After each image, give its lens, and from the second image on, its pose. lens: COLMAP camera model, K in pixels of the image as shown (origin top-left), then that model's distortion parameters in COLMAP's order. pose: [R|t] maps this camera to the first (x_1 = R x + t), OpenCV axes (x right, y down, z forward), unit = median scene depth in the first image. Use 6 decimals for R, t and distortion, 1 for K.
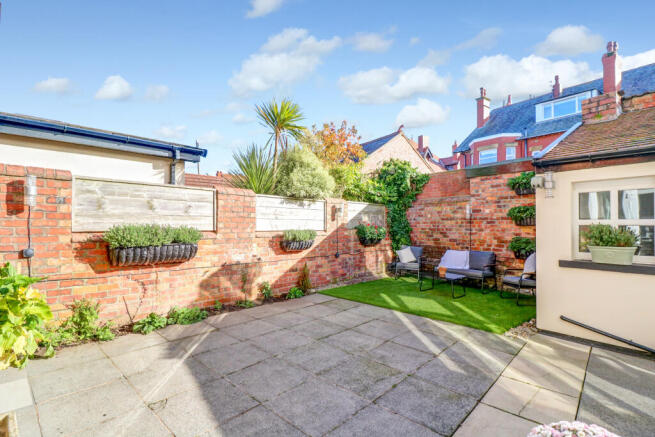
lens RADIAL K [[317.0, 0, 321.2], [0, 317.0, 220.5], [0, 0, 1]] dist [-0.008475, -0.003800]
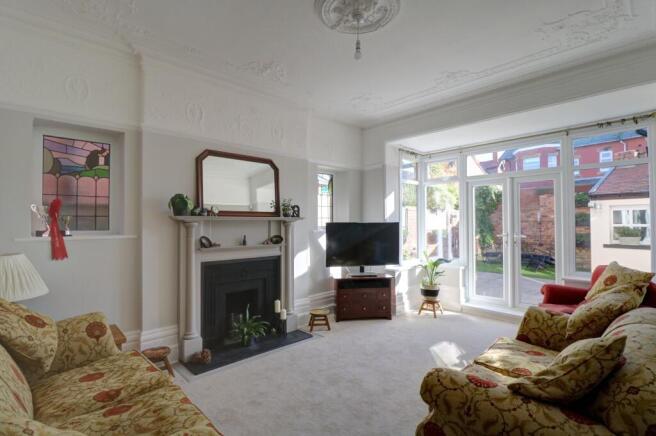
lens RADIAL K [[317.5, 0, 331.7], [0, 317.5, 216.8], [0, 0, 1]] dist [-0.008475, -0.003800]
pose [[0.998888, -0.007218, -0.046581, -0.479817], [0.006863, 0.999946, -0.007777, -0.023919], [0.046634, 0.007449, 0.998884, -0.591714]]
